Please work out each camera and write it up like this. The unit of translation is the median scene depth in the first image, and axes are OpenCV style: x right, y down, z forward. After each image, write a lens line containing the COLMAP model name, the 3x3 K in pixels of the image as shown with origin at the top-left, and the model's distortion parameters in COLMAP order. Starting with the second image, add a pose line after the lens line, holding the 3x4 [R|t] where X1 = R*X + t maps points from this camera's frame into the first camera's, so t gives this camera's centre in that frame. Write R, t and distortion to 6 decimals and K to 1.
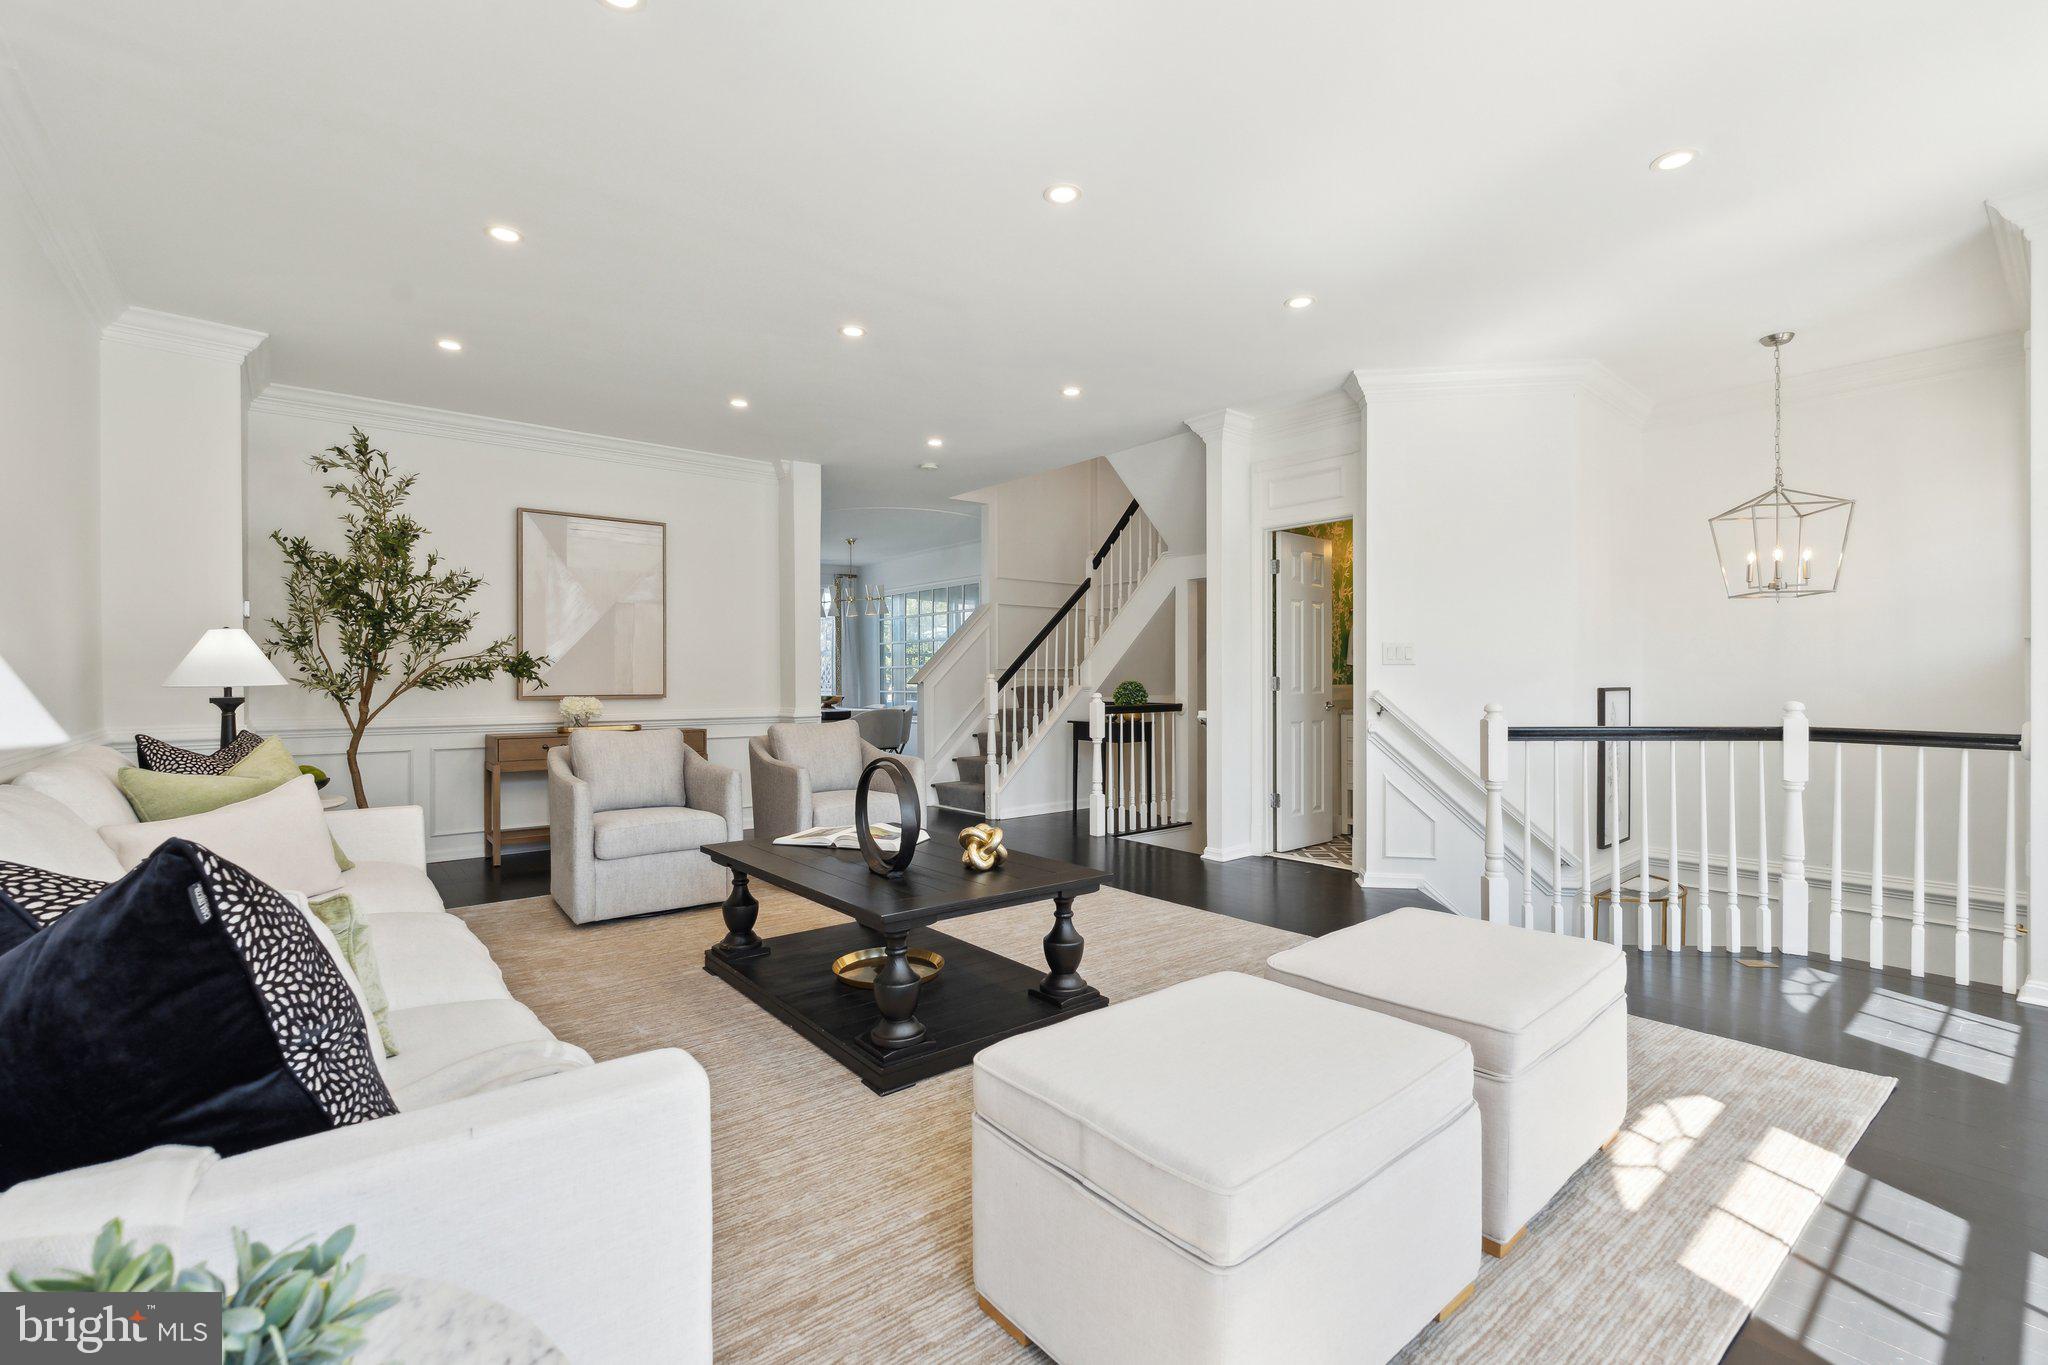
lens RADIAL K [[900.3, 0, 1021.0], [0, 900.3, 667.6], [0, 0, 1]] dist [-0.003433, -0.000422]
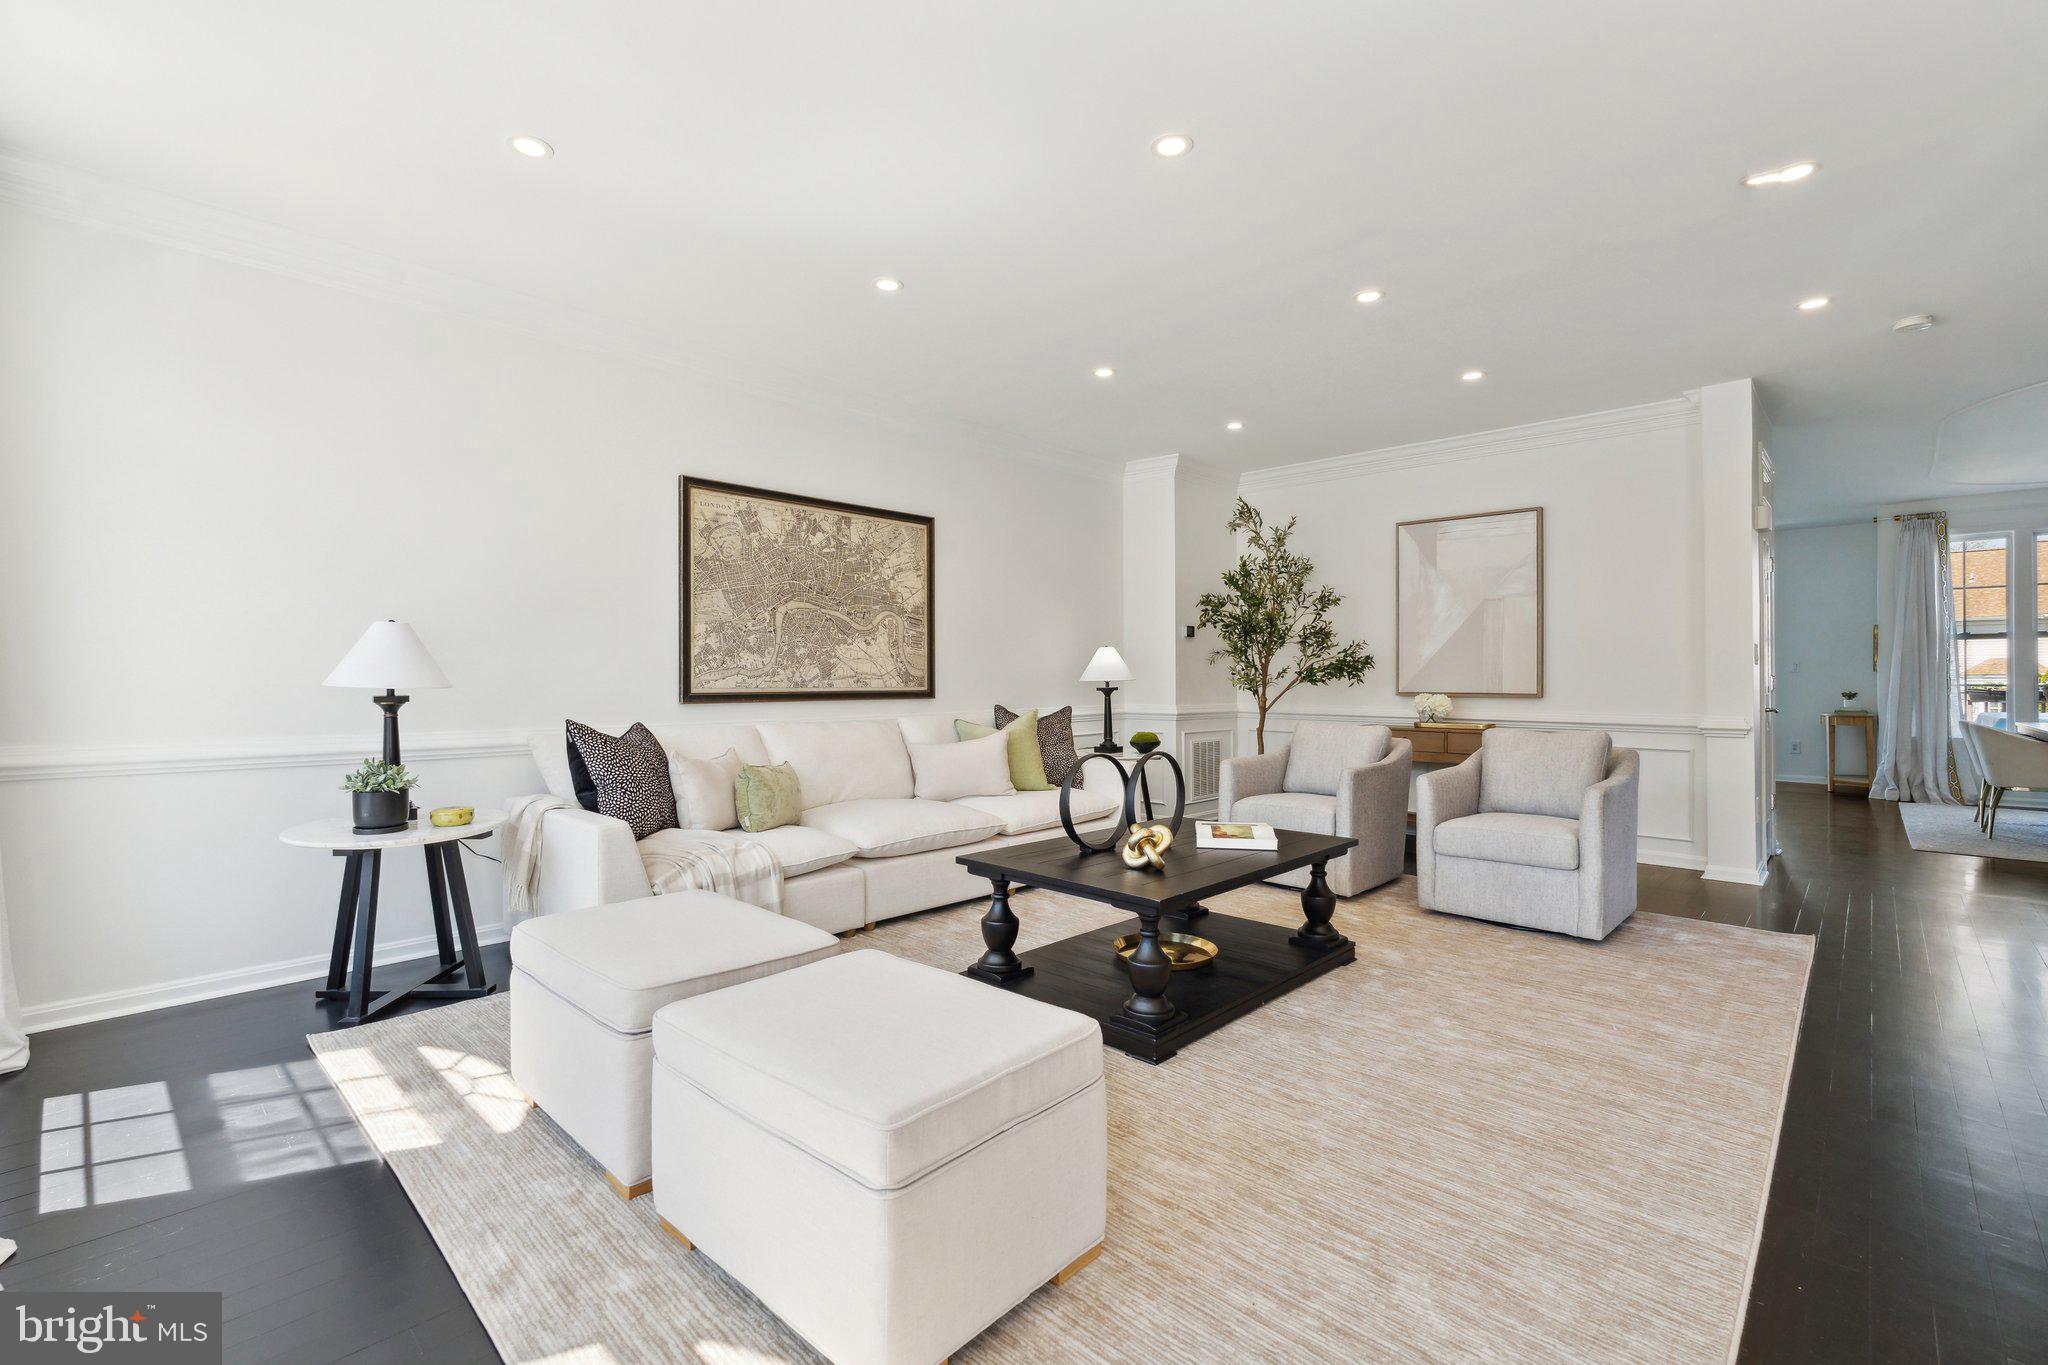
lens RADIAL K [[900.3, 0, 1021.0], [0, 900.3, 667.6], [0, 0, 1]] dist [-0.003433, -0.000422]
pose [[0.126774, -0.005222, -0.991918, 0.668755], [0.011524, 0.999926, -0.003791, 0.000606], [0.991865, -0.010951, 0.126825, 0.530520]]
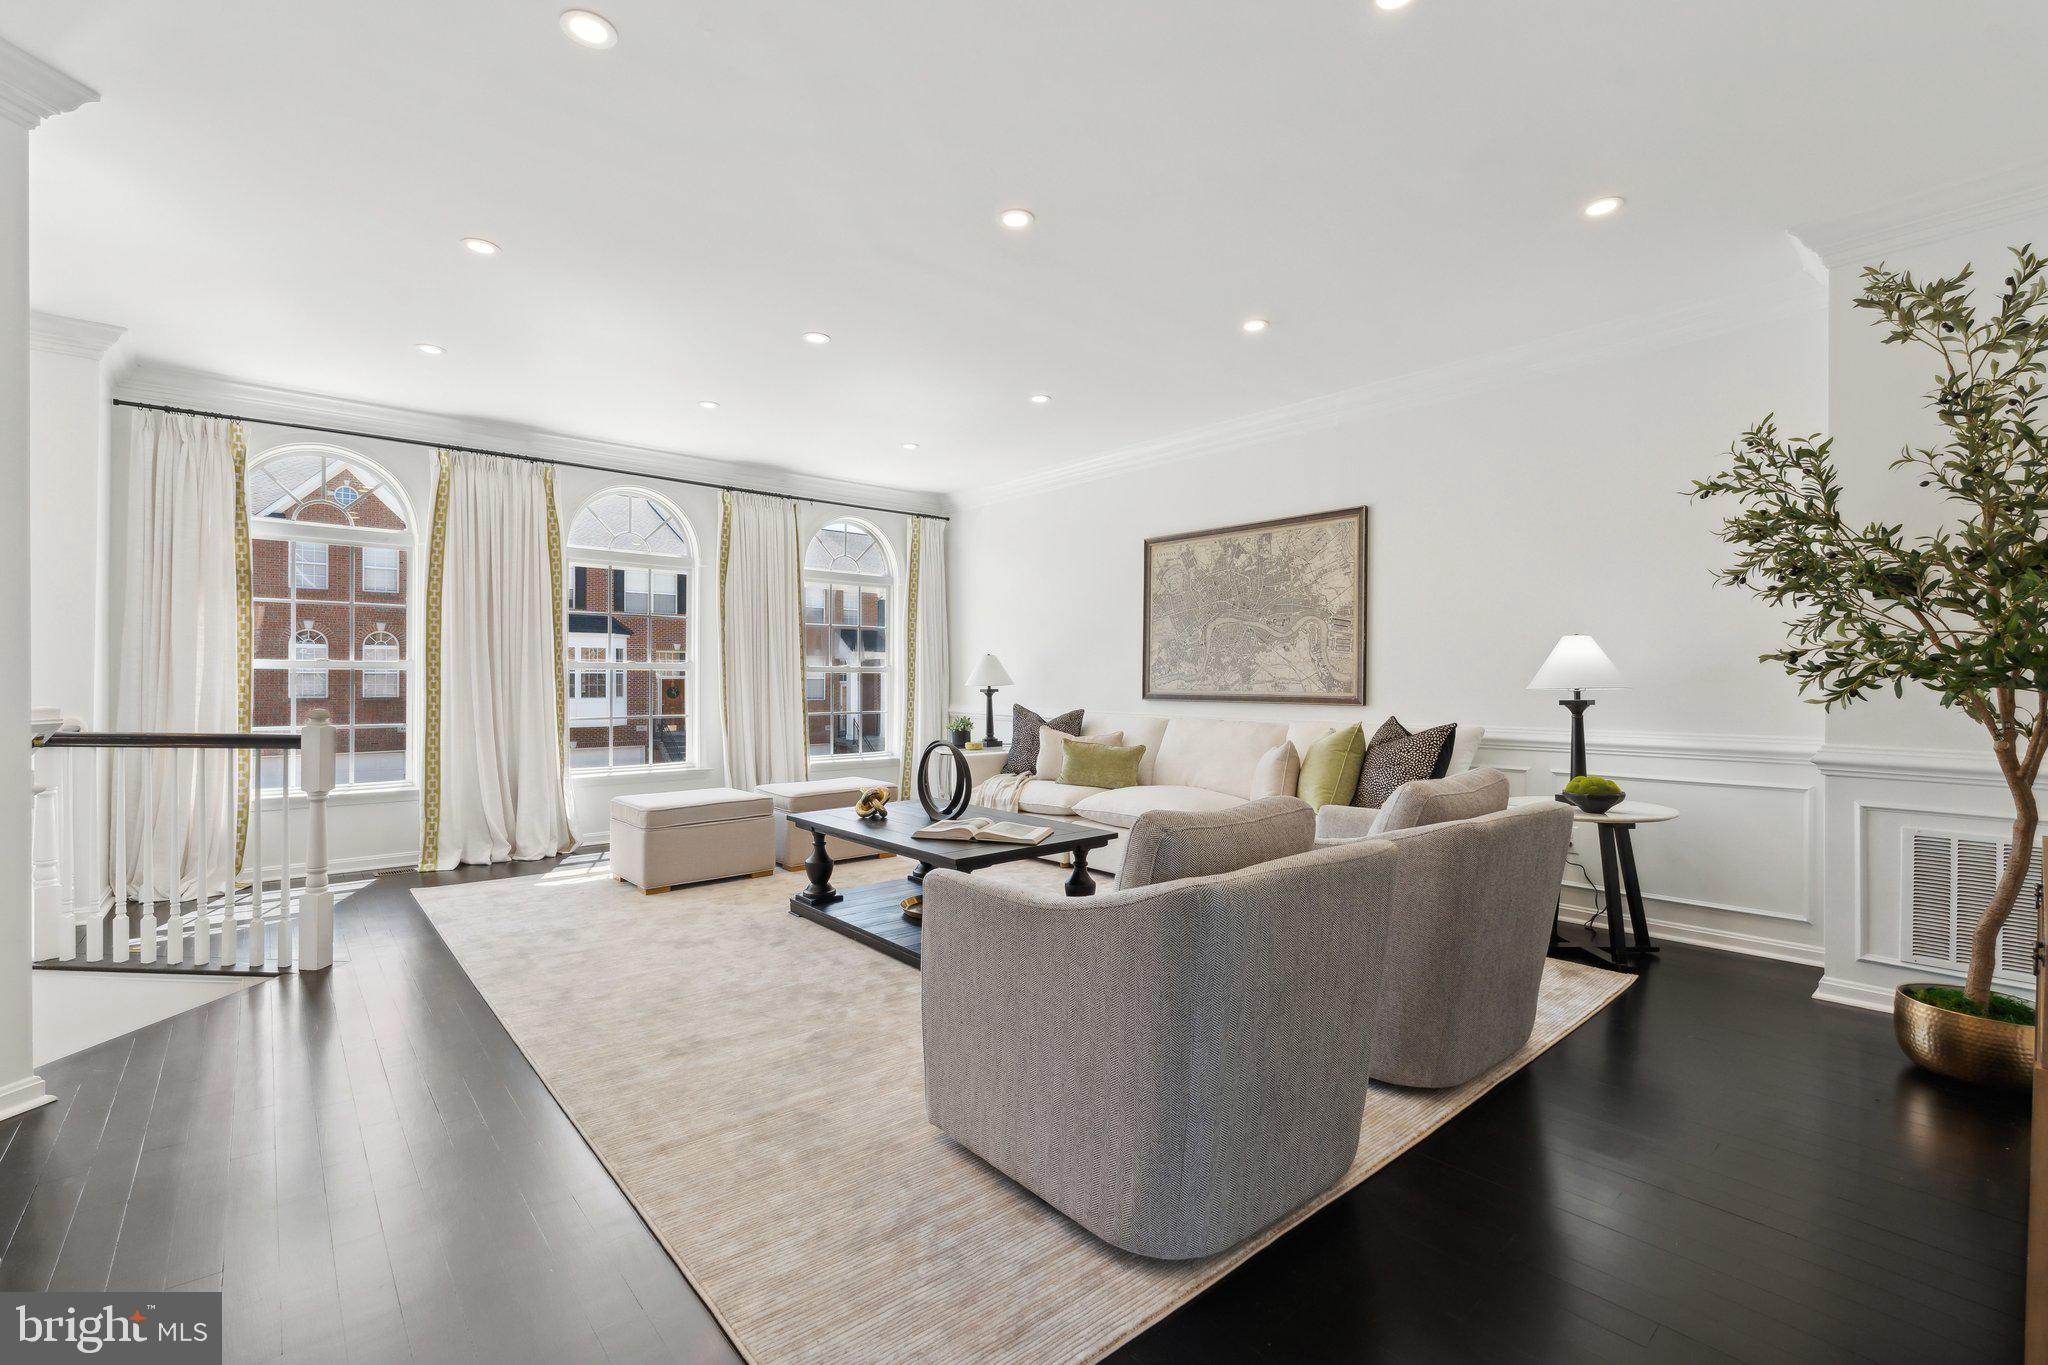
lens RADIAL K [[900.3, 0, 1021.0], [0, 900.3, 667.6], [0, 0, 1]] dist [-0.003433, -0.000422]
pose [[-0.999615, 0.000738, -0.027739, -0.167240], [0.001430, 0.999688, -0.024918, 0.017339], [0.027712, -0.024948, -0.999305, 1.743129]]
